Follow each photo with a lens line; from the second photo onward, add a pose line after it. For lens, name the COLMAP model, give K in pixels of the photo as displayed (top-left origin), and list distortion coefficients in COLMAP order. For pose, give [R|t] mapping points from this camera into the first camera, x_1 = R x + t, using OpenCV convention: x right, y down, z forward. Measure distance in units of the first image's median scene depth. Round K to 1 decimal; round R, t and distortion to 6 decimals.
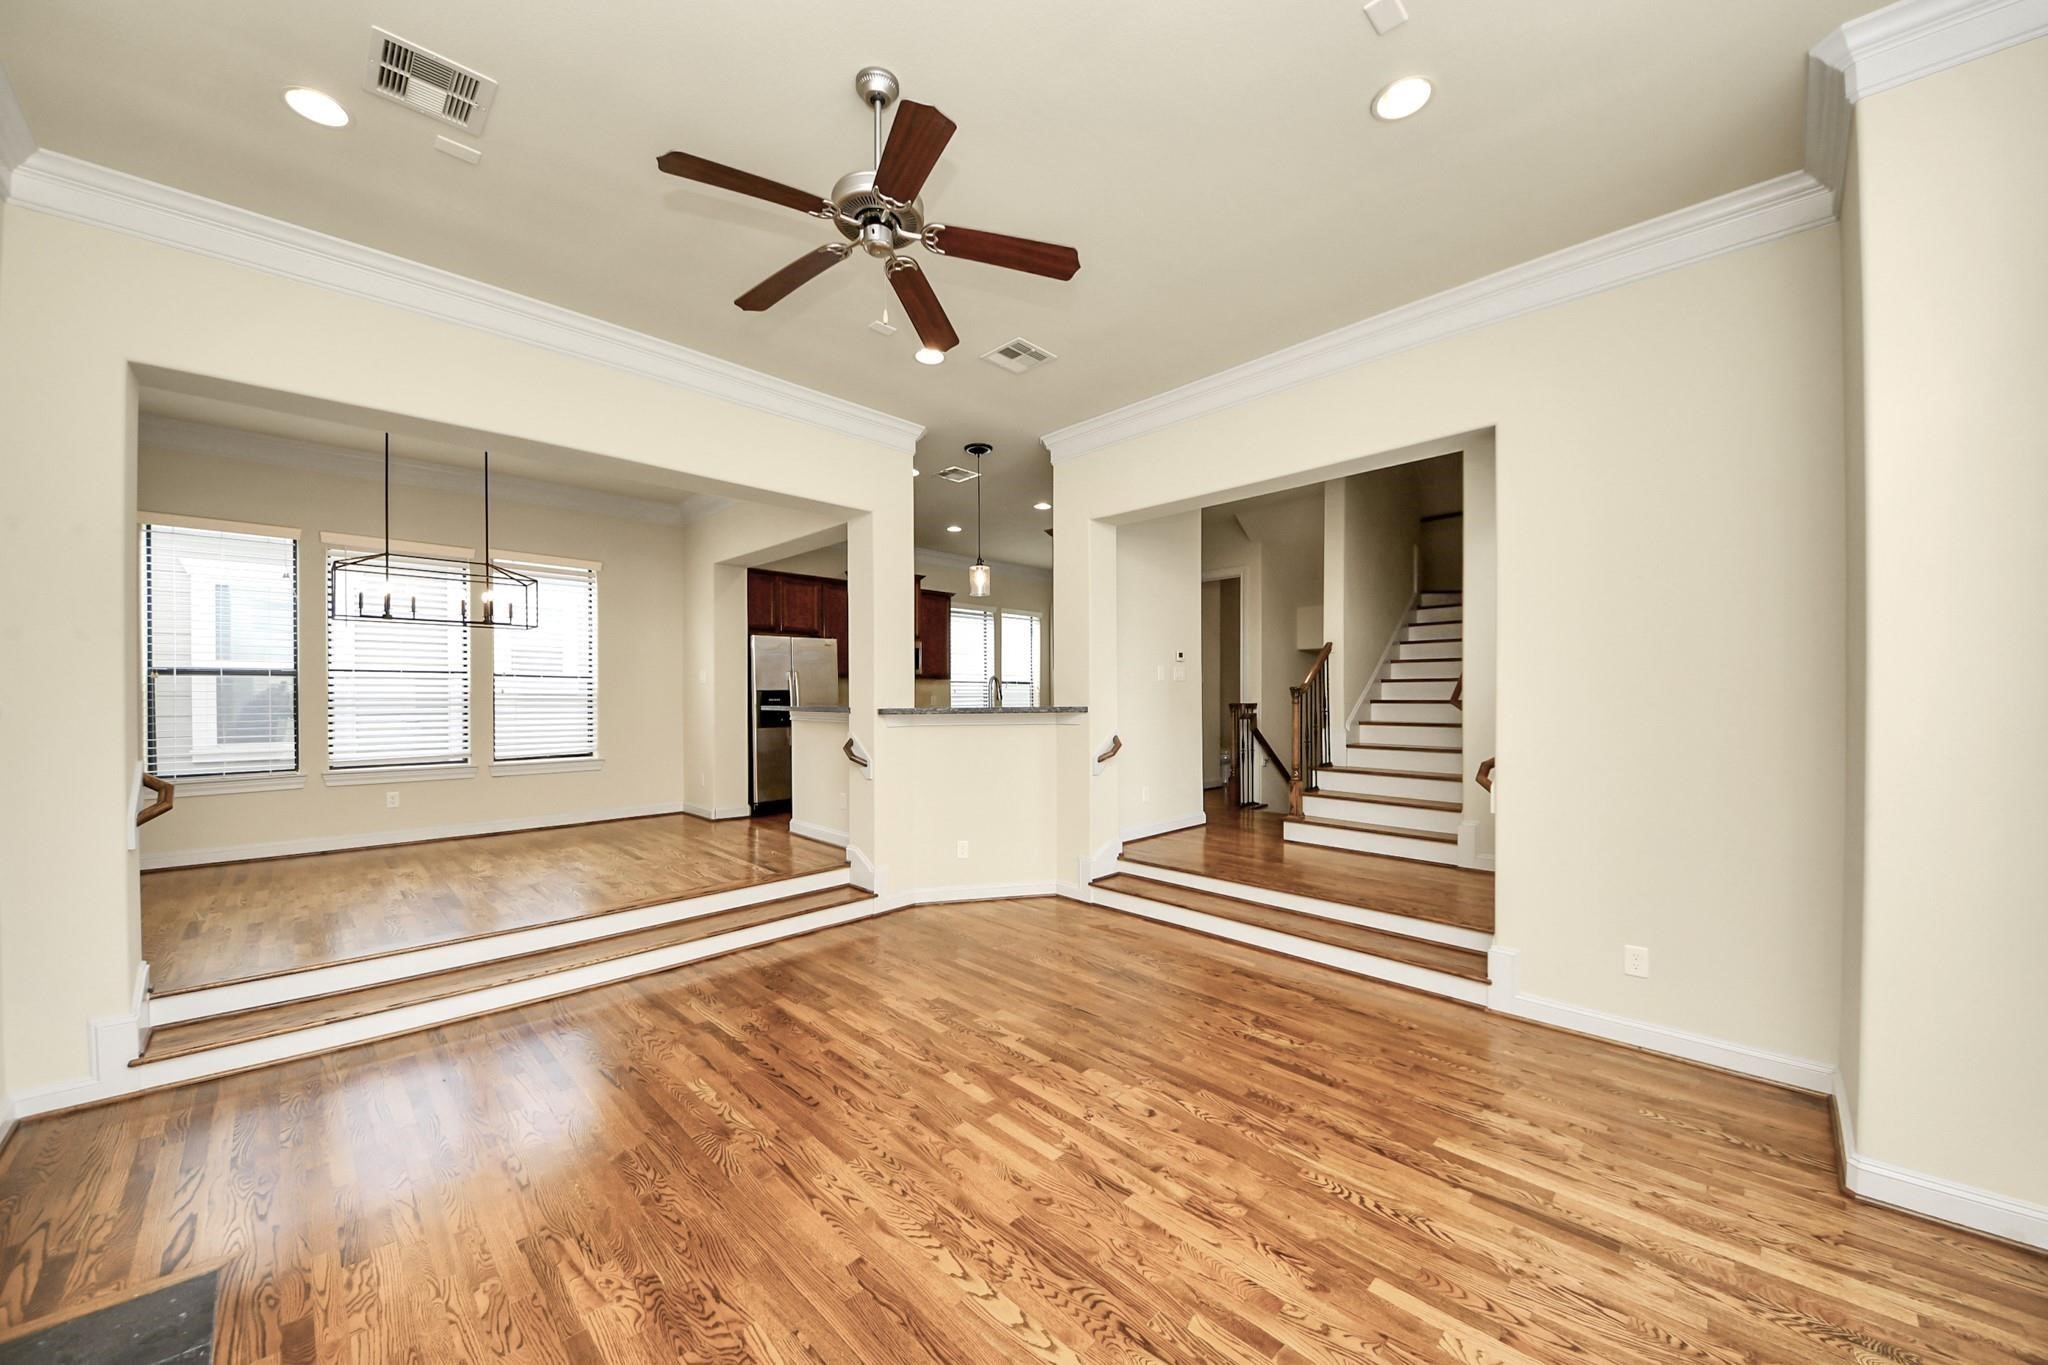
lens RADIAL K [[733.2, 0, 1035.2], [0, 733.2, 703.4], [0, 0, 1]] dist [0.016627, -0.000553]
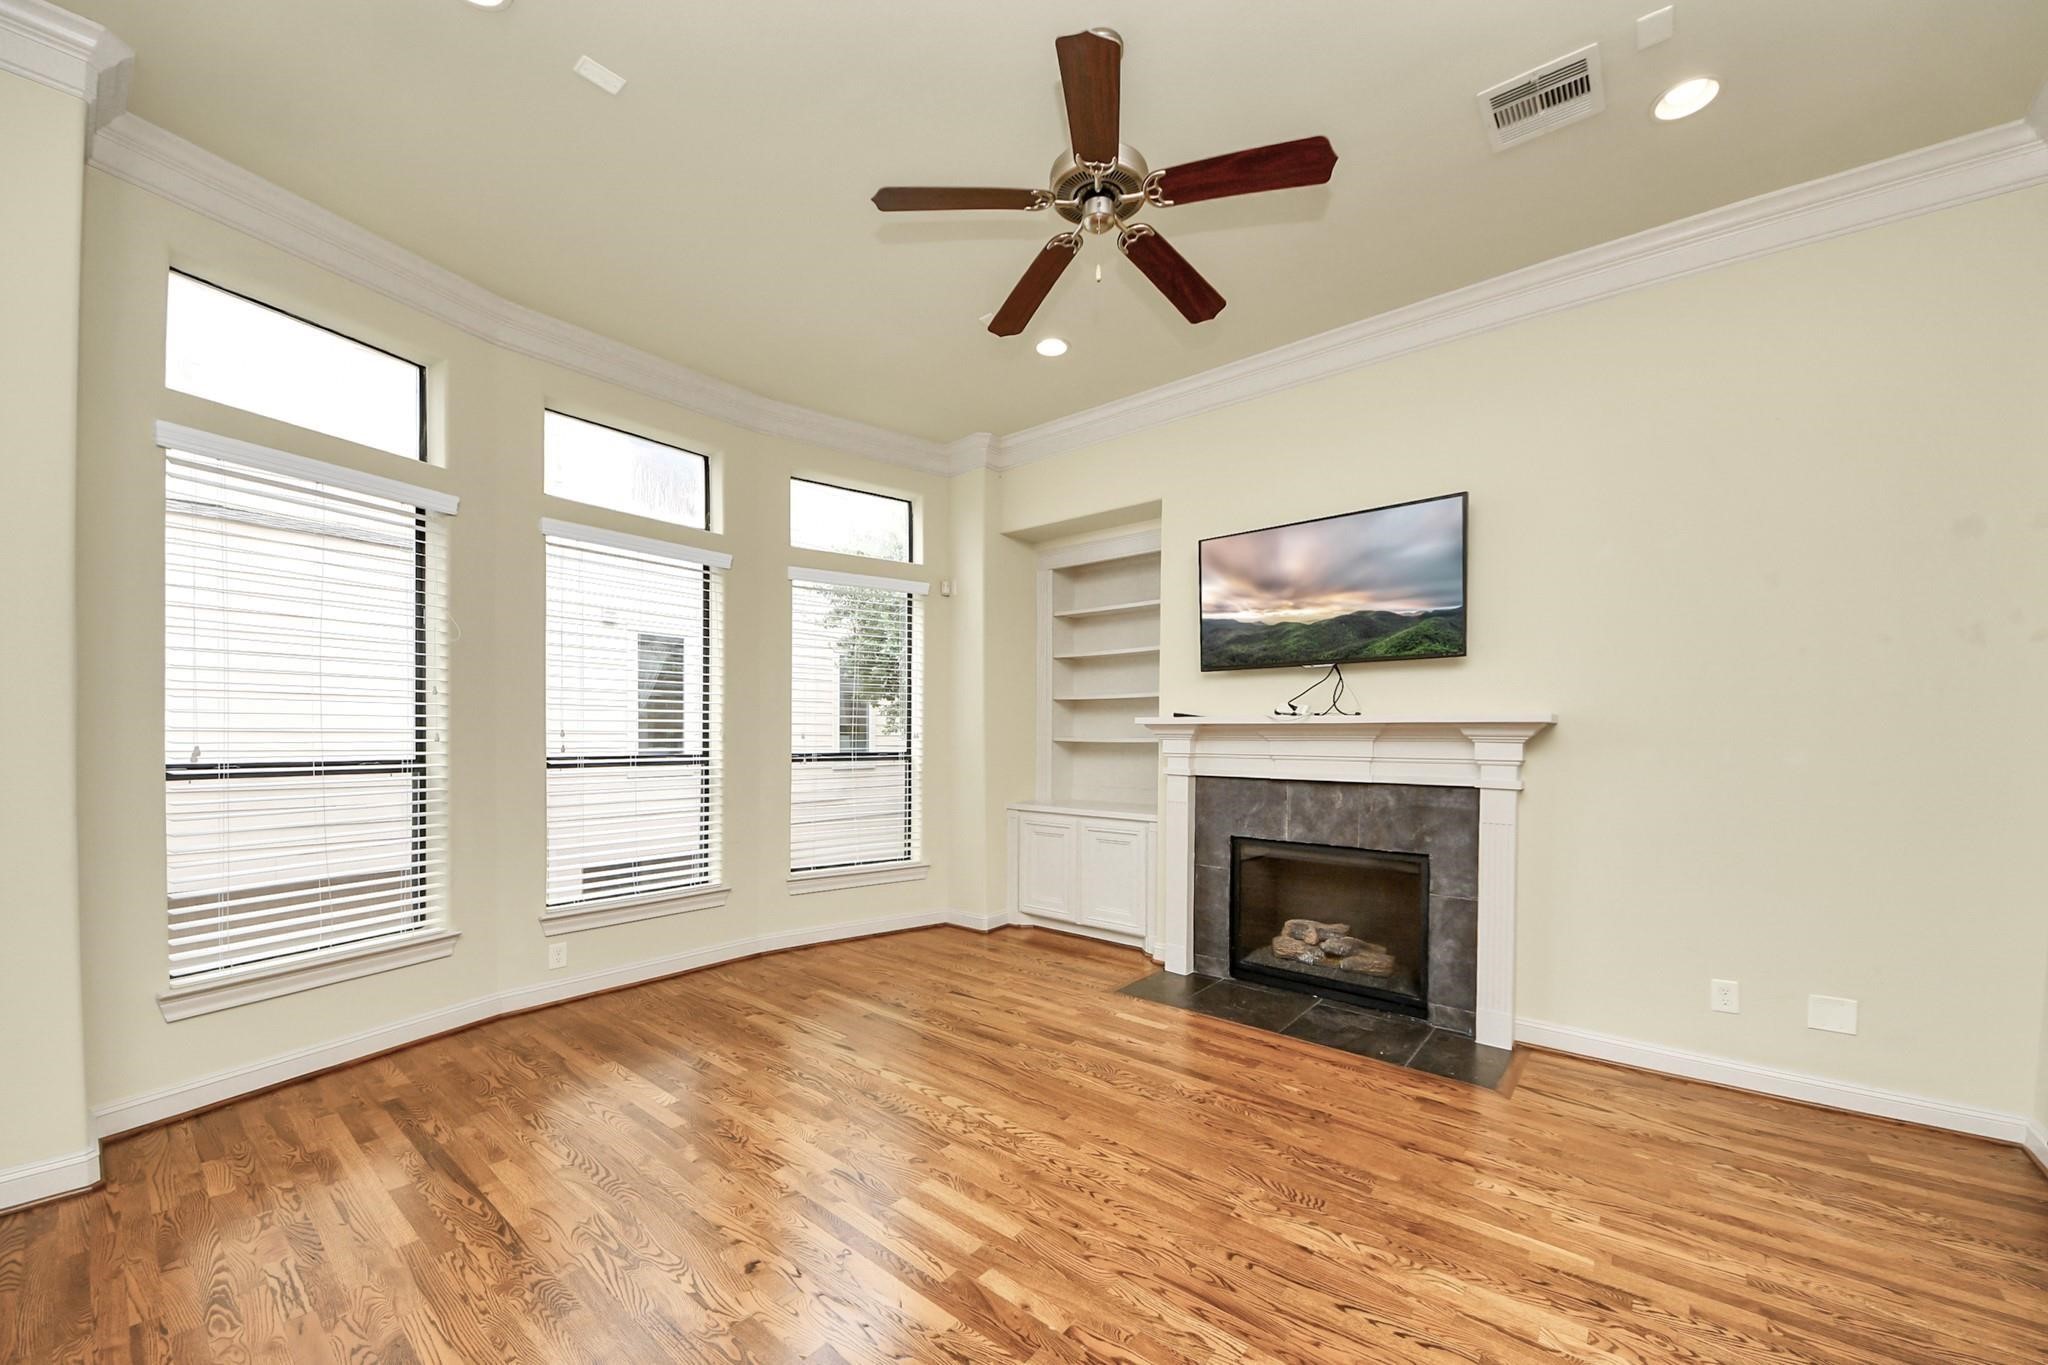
lens RADIAL K [[733.2, 0, 1032.3], [0, 733.2, 732.1], [0, 0, 1]] dist [0.016627, -0.000553]
pose [[-0.995219, -0.001407, -0.097659, -0.034537], [-0.002621, 0.999921, 0.012300, 0.025132], [0.097634, 0.012497, -0.995144, 1.540780]]
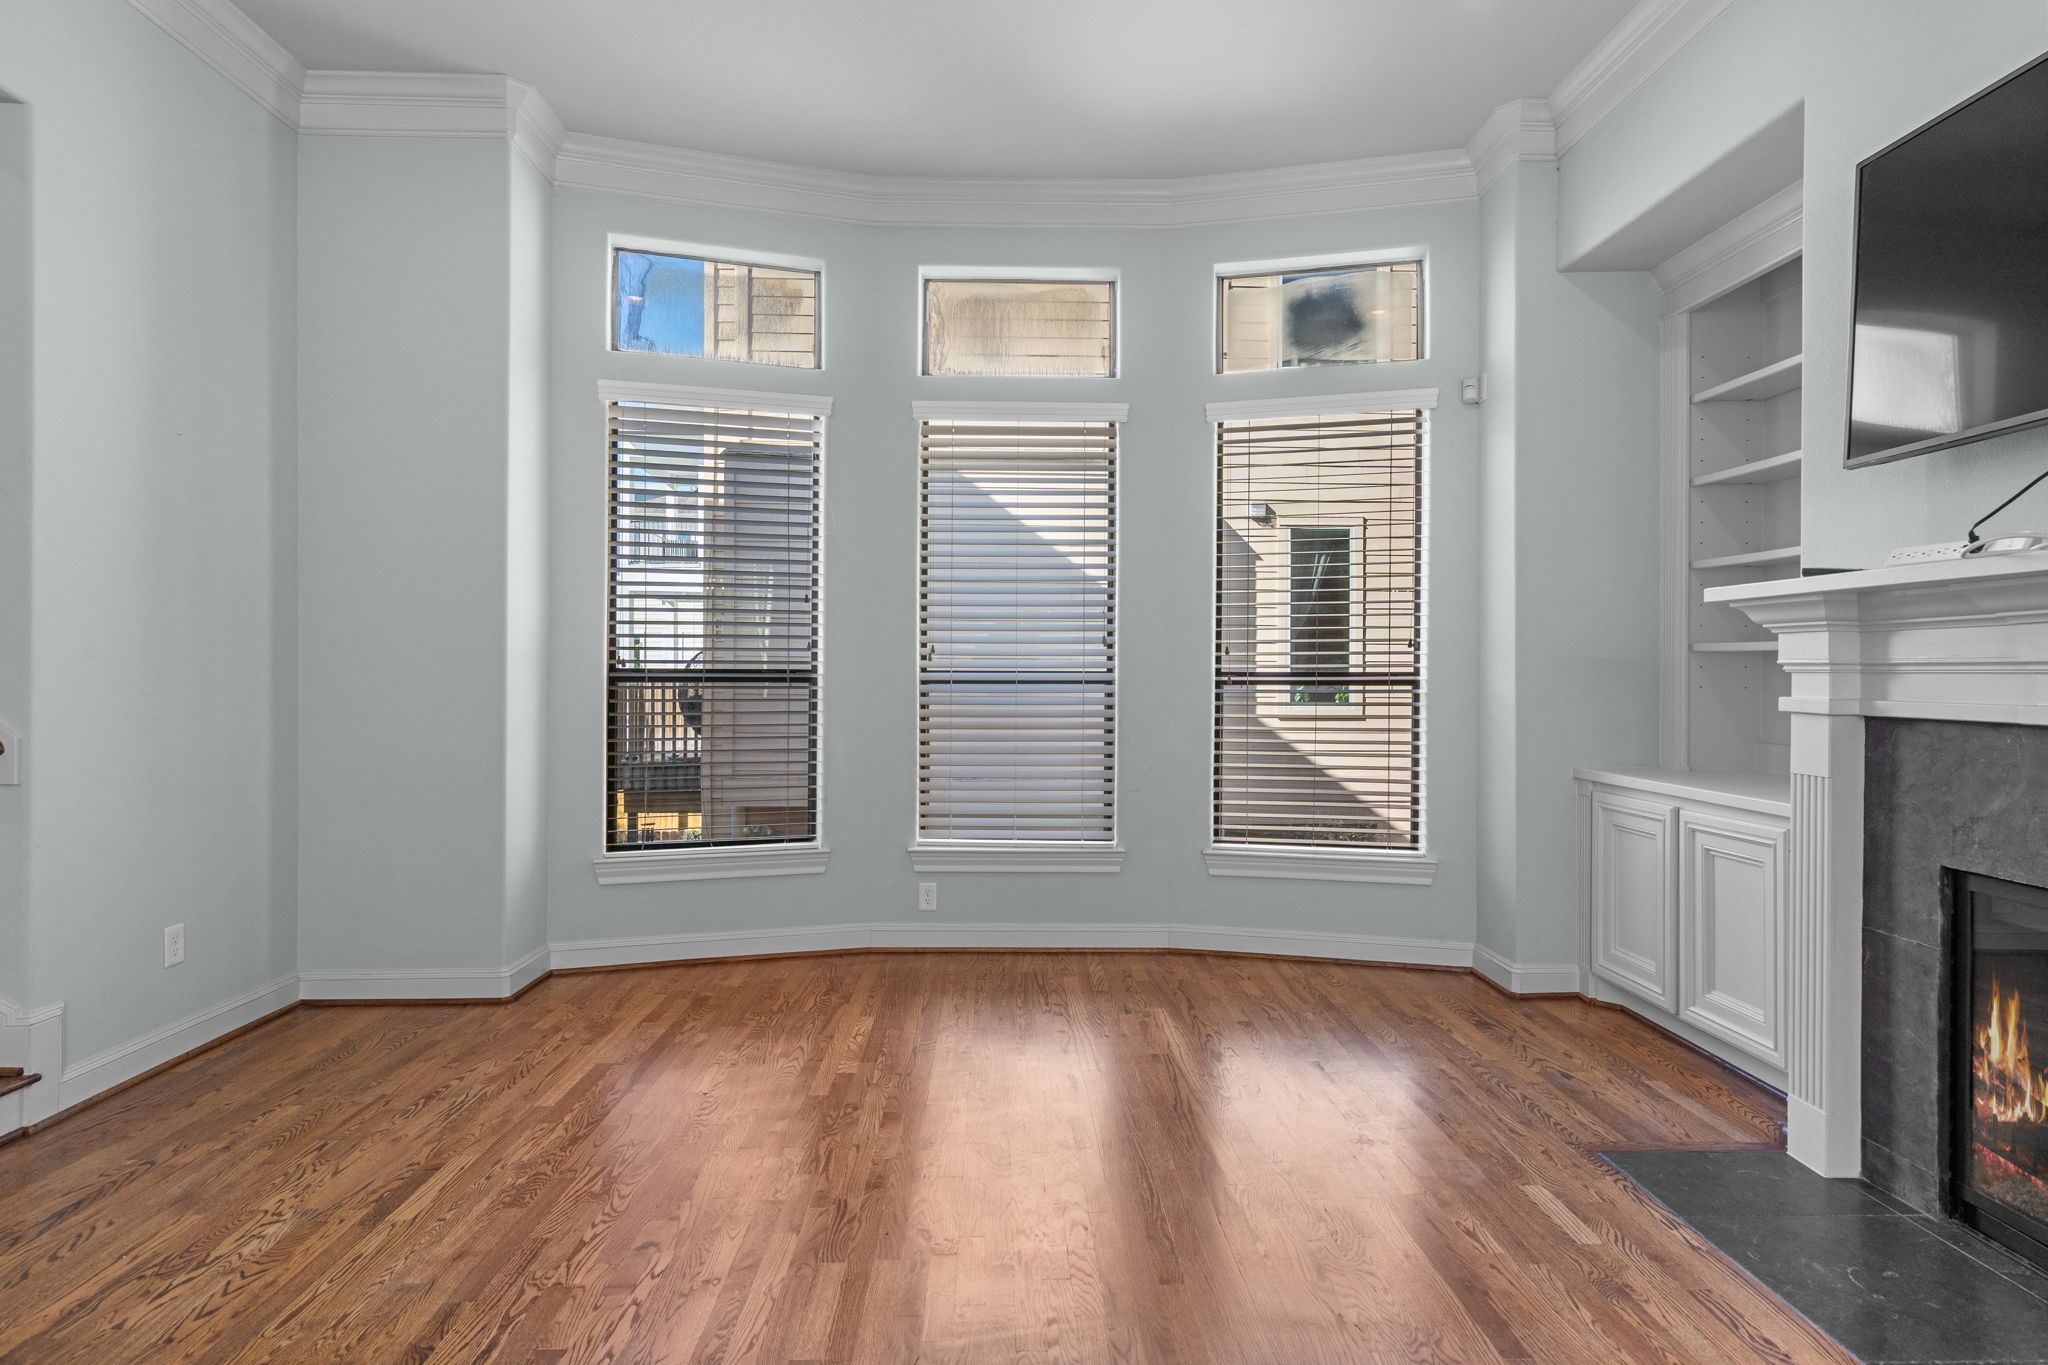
lens RADIAL K [[1089.4, 0, 1055.8], [0, 1089.4, 661.5], [0, 0, 1]] dist [0.001135, -0.002226]
pose [[-0.737517, 0.005997, 0.675302, -0.612464], [0.009578, 0.999953, 0.001580, 0.073114], [-0.675261, 0.007633, -0.737539, 1.264926]]
